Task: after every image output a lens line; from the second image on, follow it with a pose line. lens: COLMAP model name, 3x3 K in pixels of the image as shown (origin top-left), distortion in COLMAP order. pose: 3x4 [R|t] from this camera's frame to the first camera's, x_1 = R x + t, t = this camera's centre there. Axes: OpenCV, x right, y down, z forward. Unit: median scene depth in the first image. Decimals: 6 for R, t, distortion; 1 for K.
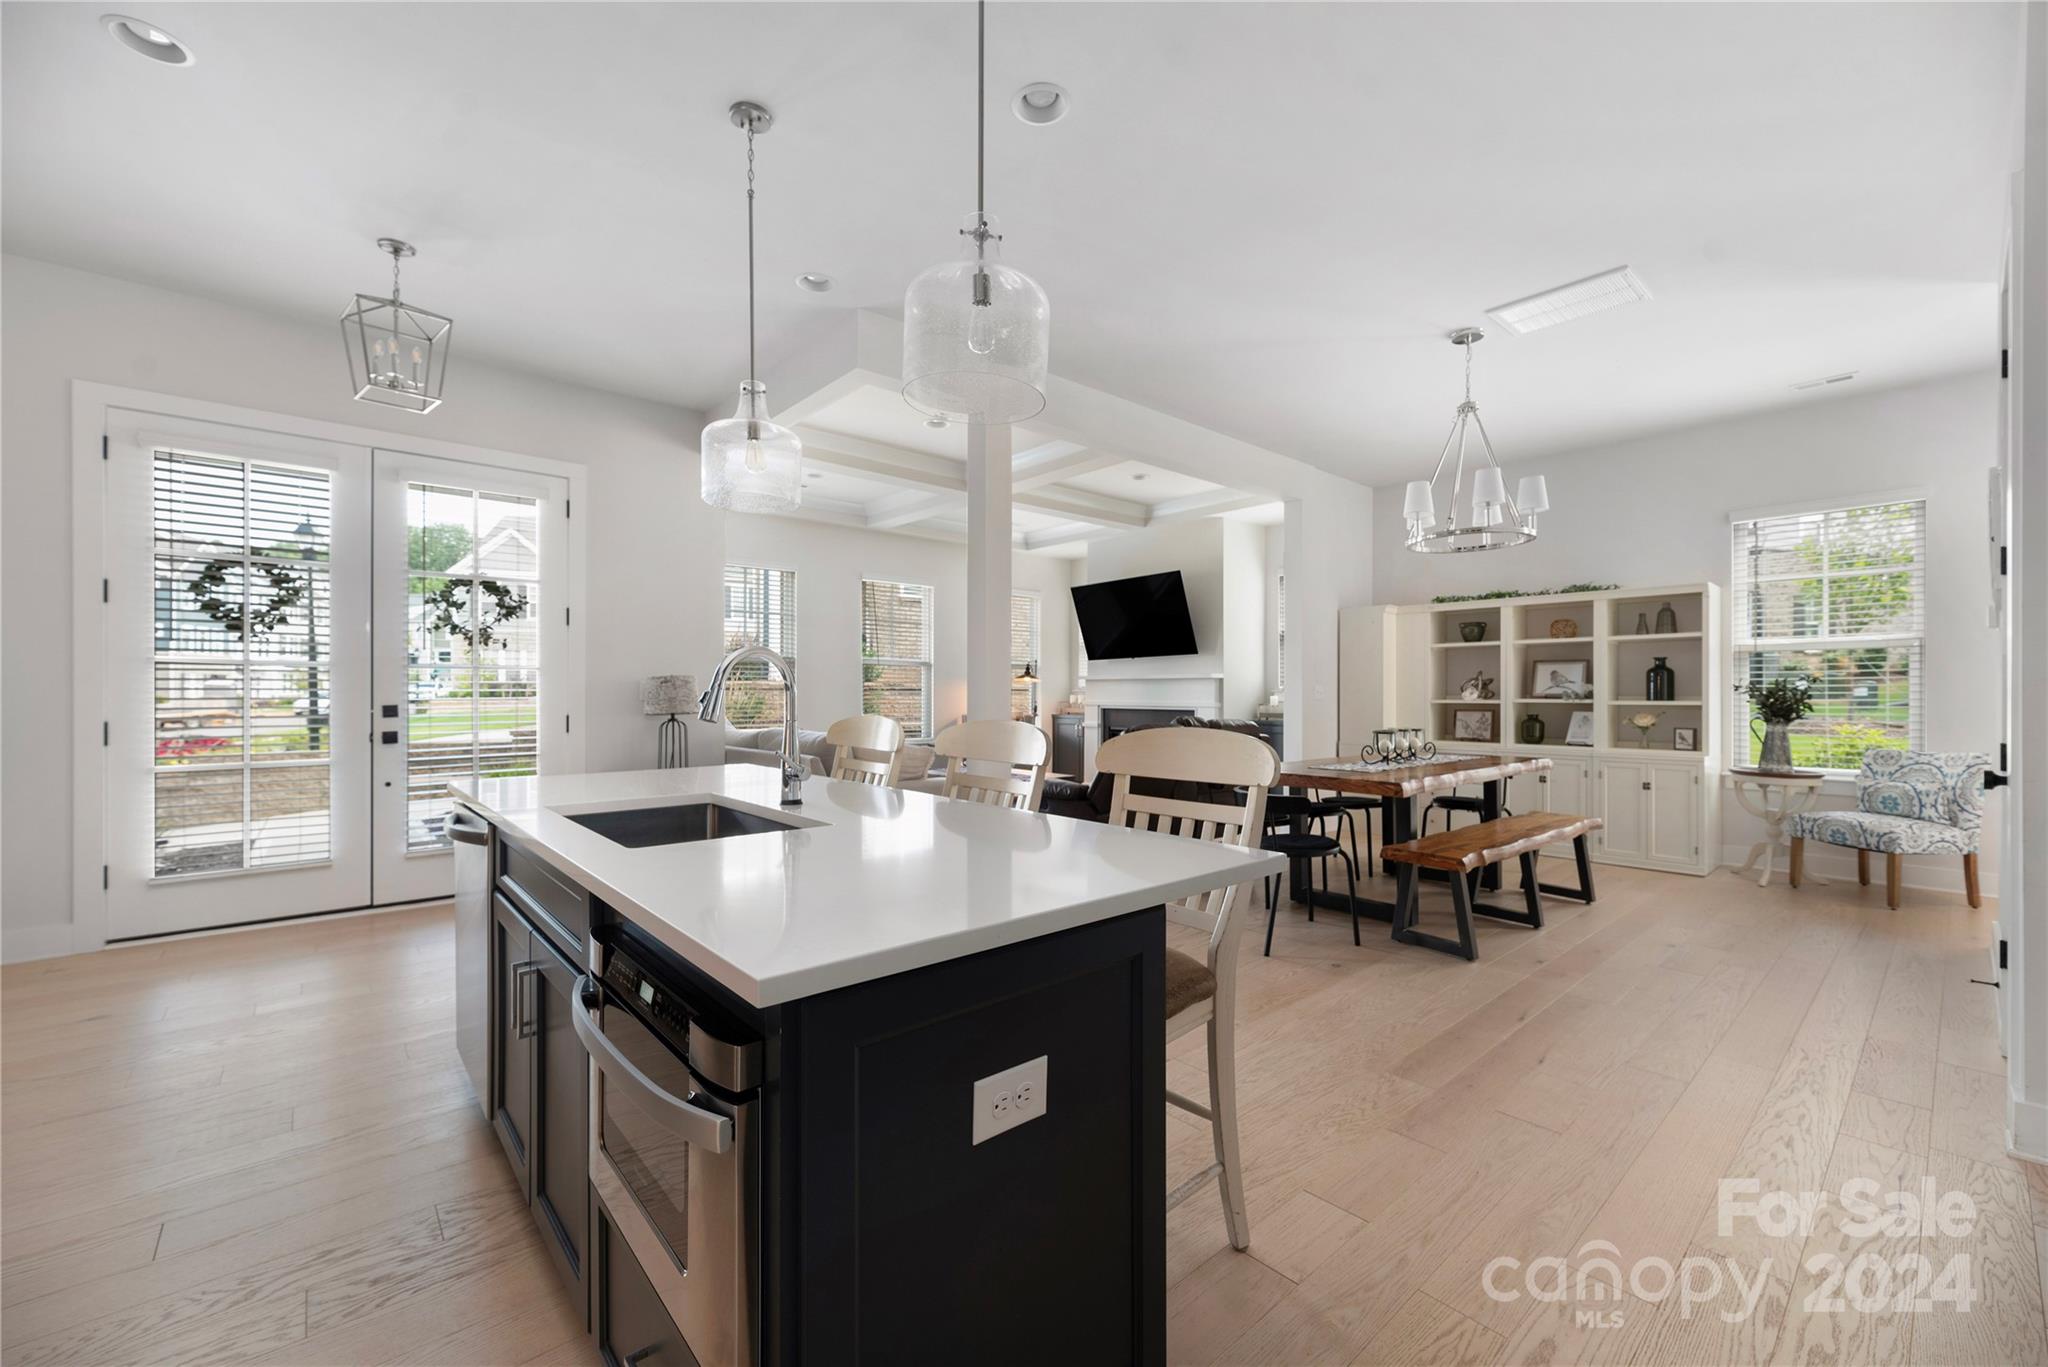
lens RADIAL K [[820.2, 0, 1037.4], [0, 820.2, 690.9], [0, 0, 1]] dist [0.001688, 0.000344]
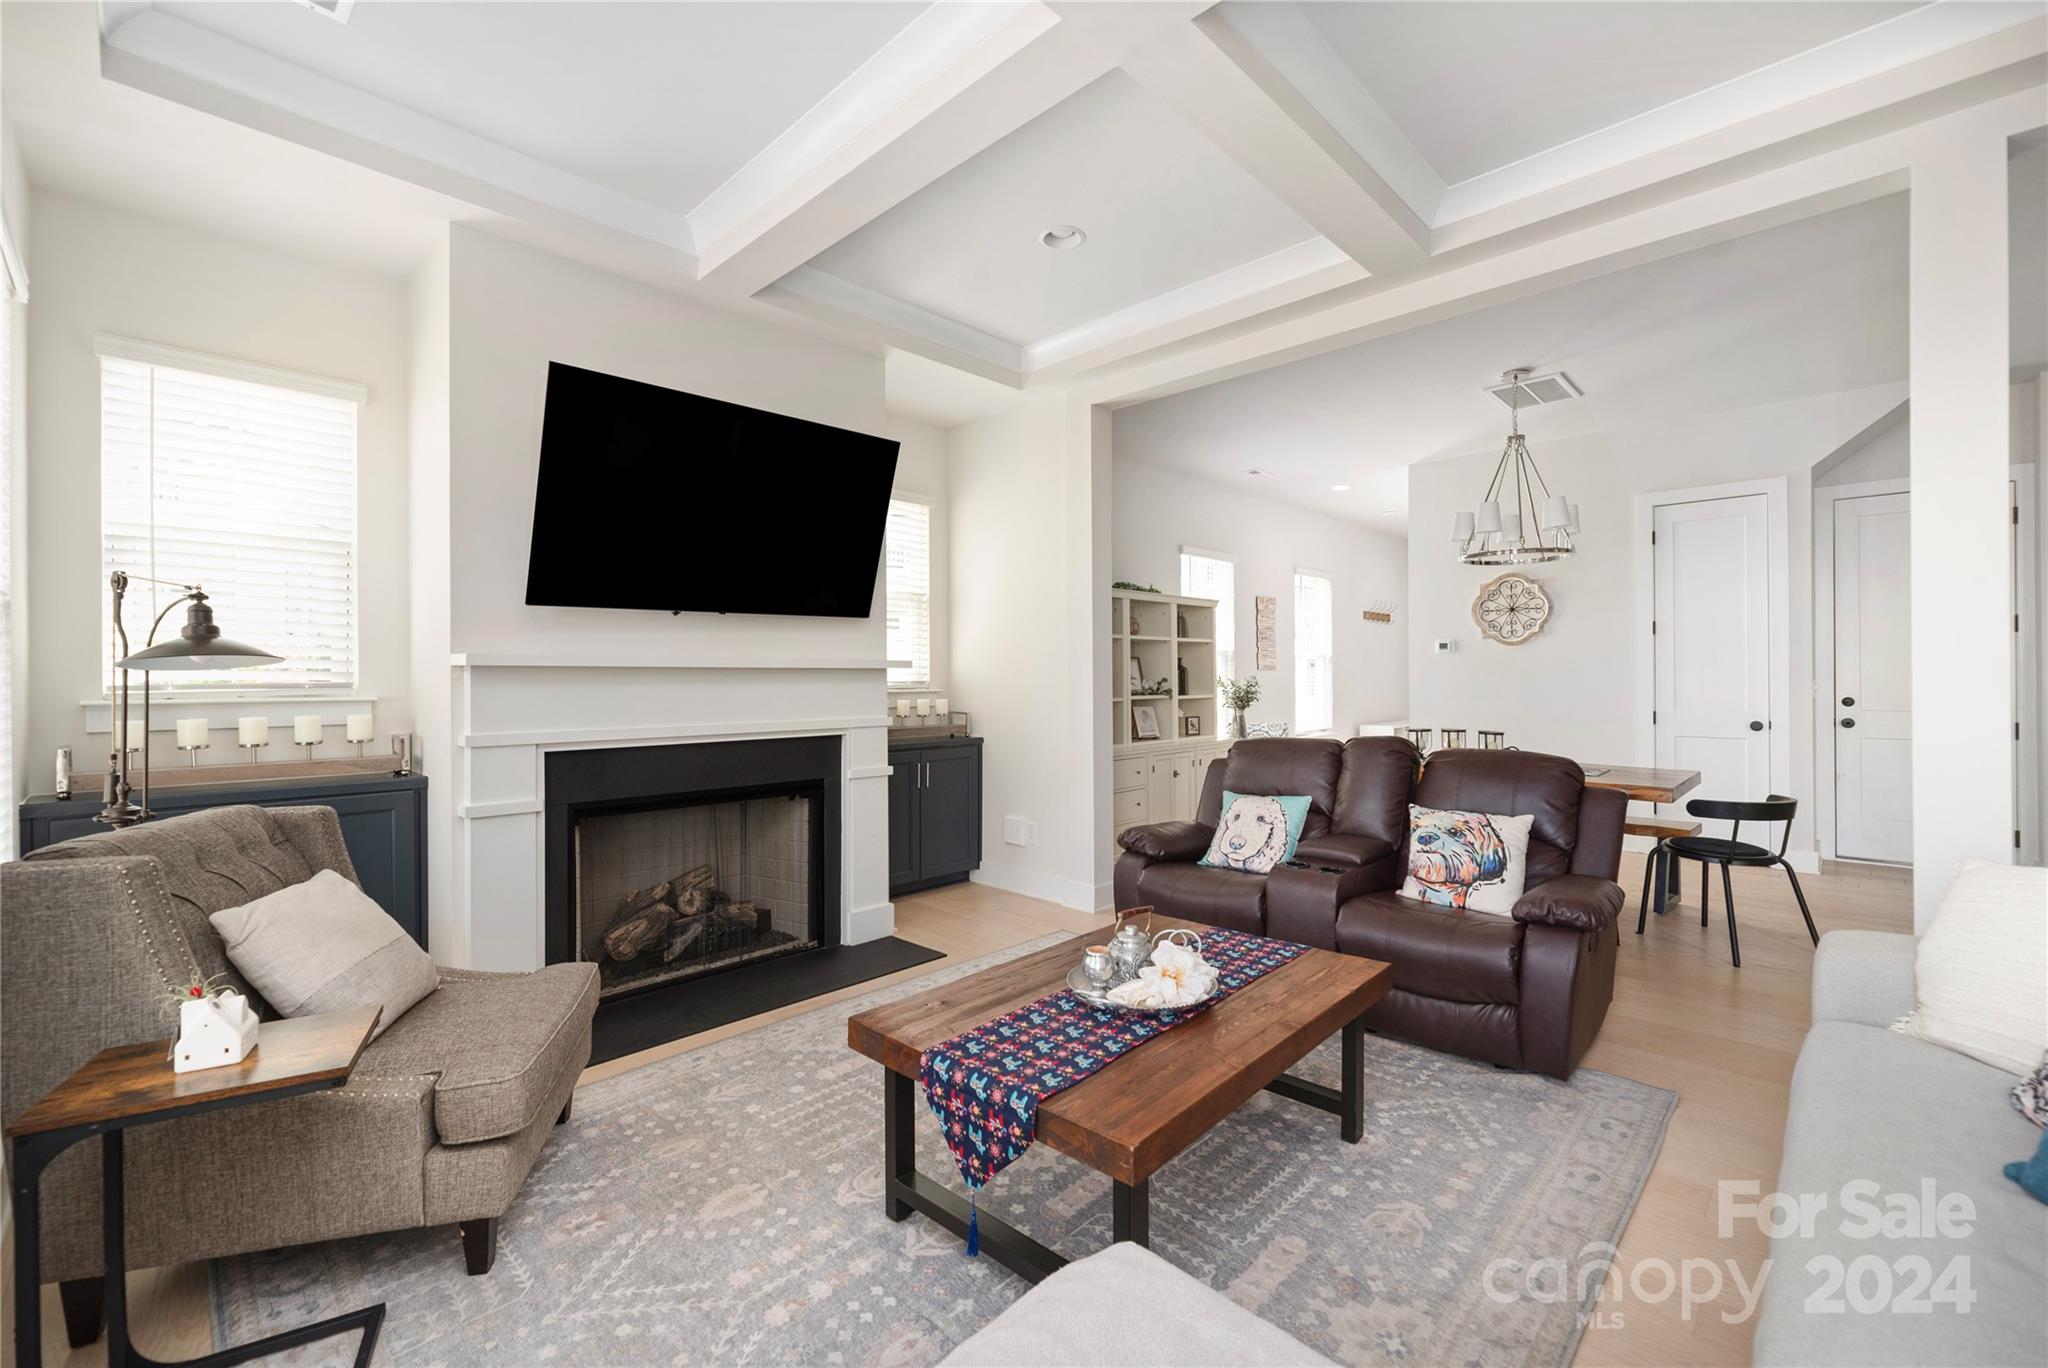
lens RADIAL K [[851.2, 0, 1025.7], [0, 851.2, 676.4], [0, 0, 1]] dist [-0.001310, 0.000237]
pose [[-0.075586, -0.000807, 0.997139, -0.433095], [0.002286, 0.999997, 0.000983, -0.015454], [-0.997137, 0.002354, -0.075584, 1.286870]]
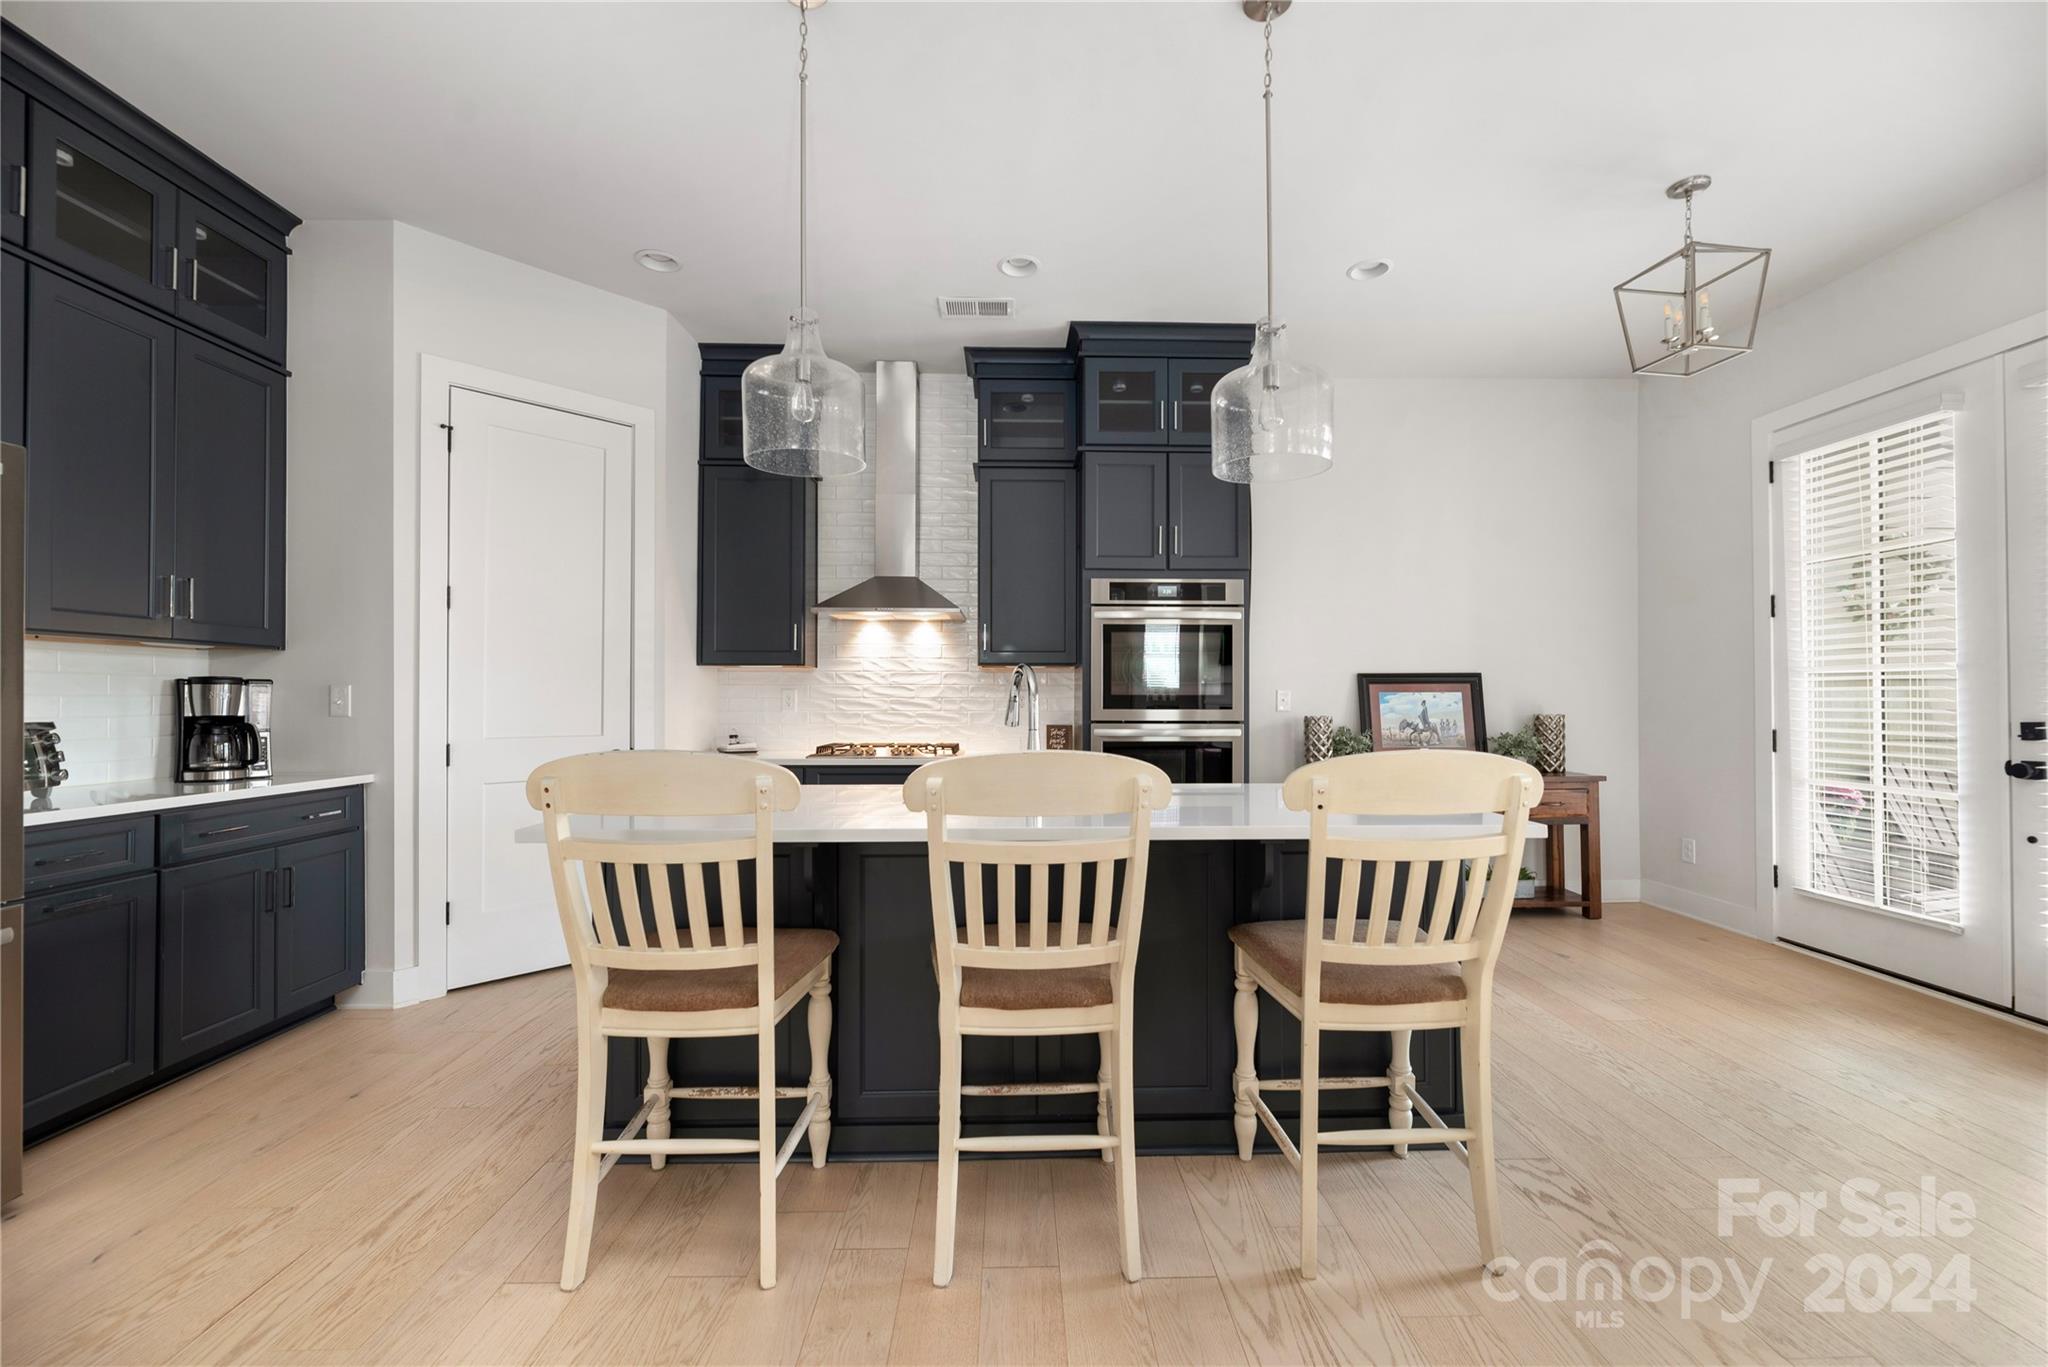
lens RADIAL K [[824.5, 0, 1032.8], [0, 824.5, 692.3], [0, 0, 1]] dist [-0.001376, 0.000098]
pose [[-0.643799, -0.006157, -0.765170, 0.188666], [-0.000763, 0.999972, -0.007404, -0.000992], [0.765194, -0.004183, -0.643786, 0.604299]]
